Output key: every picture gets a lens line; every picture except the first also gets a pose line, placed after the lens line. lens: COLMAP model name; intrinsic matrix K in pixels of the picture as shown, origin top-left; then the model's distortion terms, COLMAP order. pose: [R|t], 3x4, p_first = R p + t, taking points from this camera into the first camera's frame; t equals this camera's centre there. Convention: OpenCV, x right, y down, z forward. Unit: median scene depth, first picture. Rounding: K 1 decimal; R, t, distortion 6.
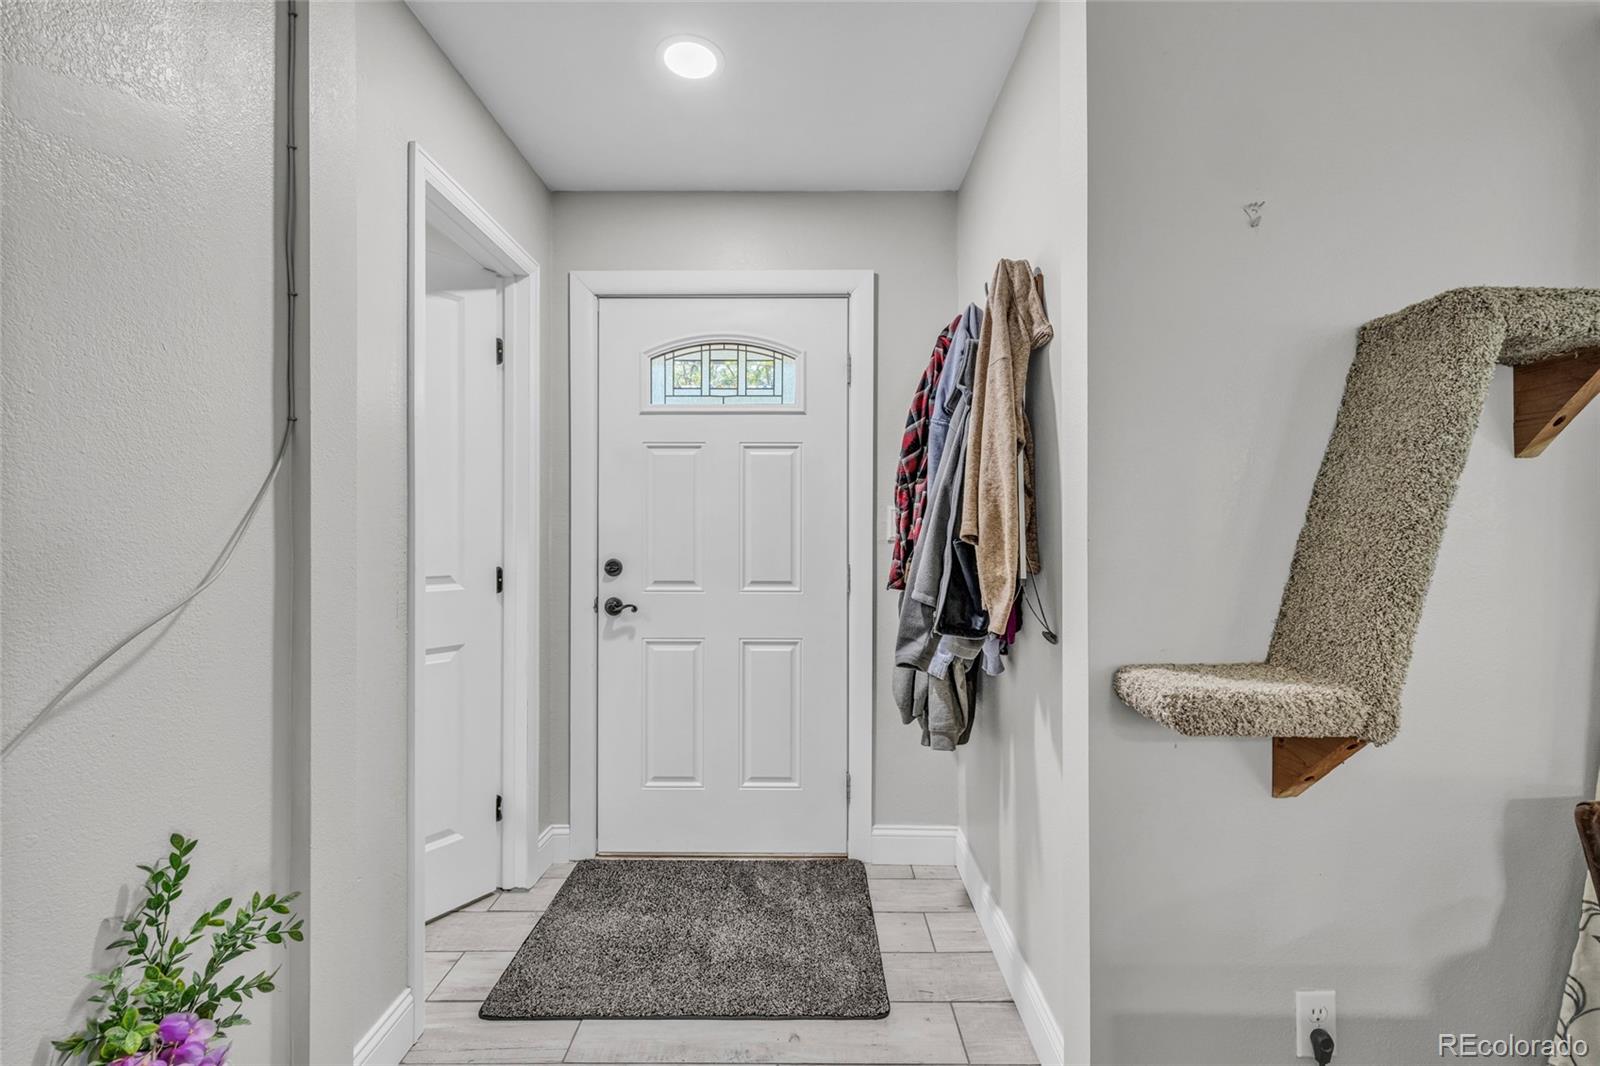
lens RADIAL K [[674.6, 0, 807.4], [0, 674.6, 528.7], [0, 0, 1]] dist [-0.001794, -0.000109]
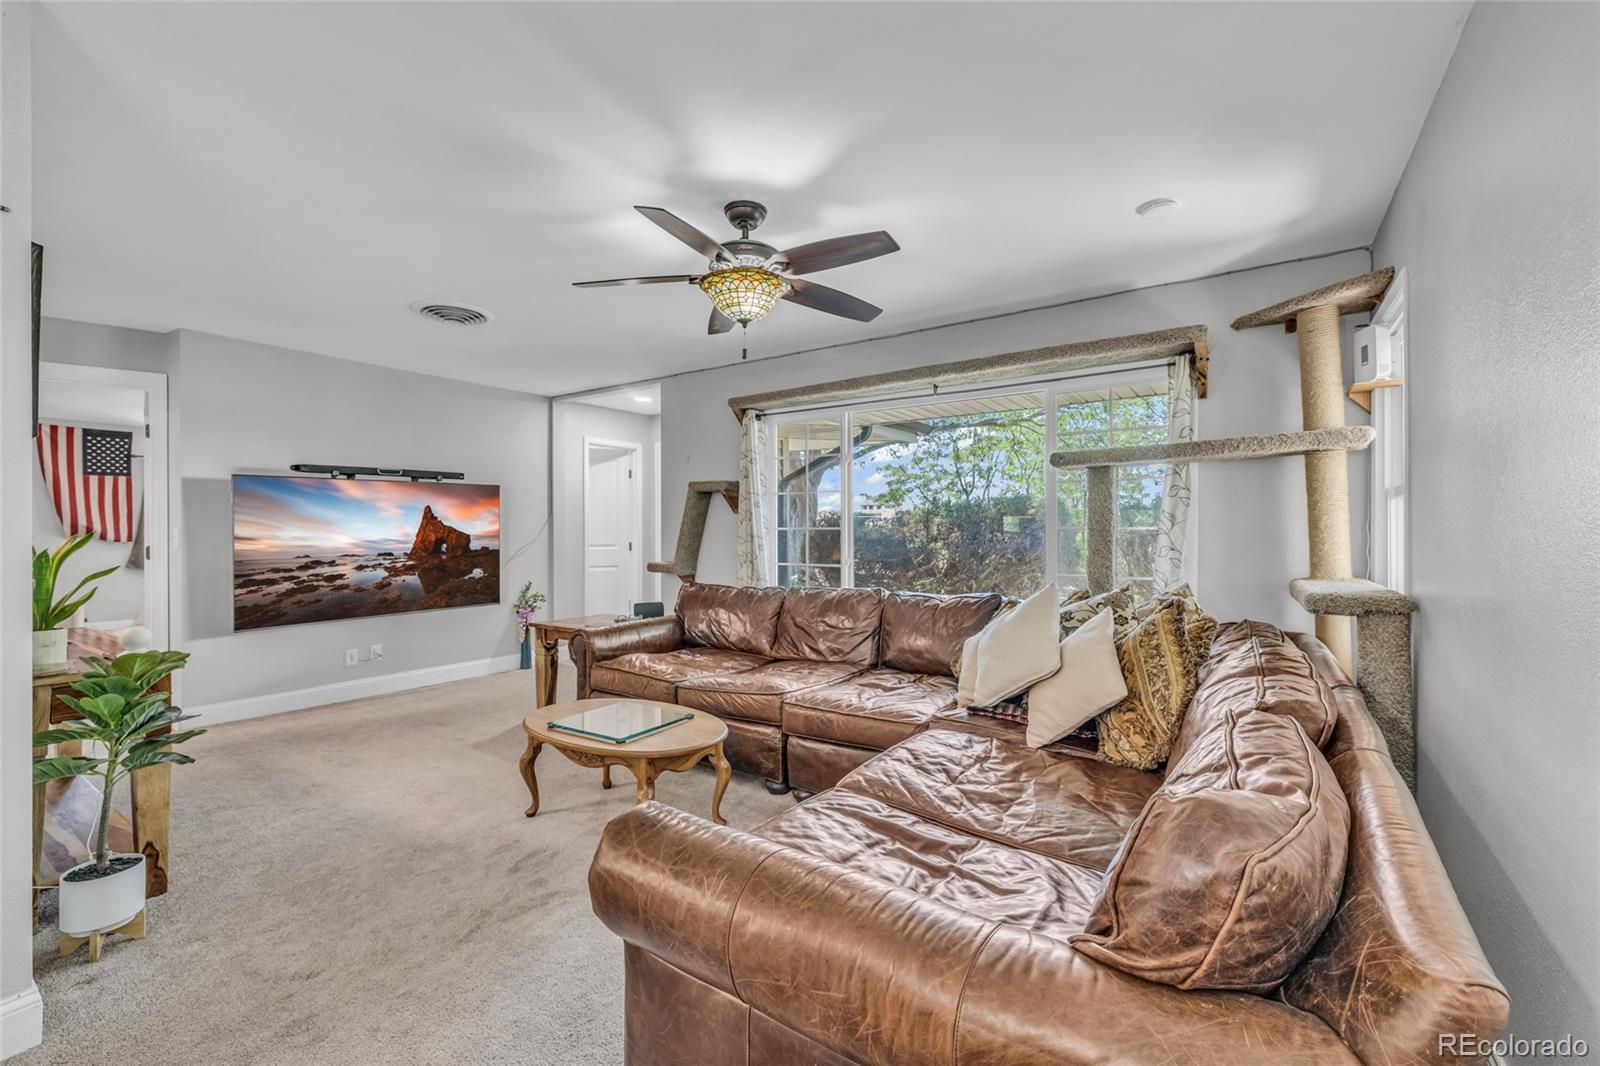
lens RADIAL K [[674.6, 0, 813.3], [0, 674.6, 534.5], [0, 0, 1]] dist [-0.001794, -0.000109]
pose [[0.831217, 0.002727, -0.555941, 2.001341], [0.005308, 0.999903, 0.012842, -0.017345], [0.555922, -0.013625, 0.831123, -1.152629]]
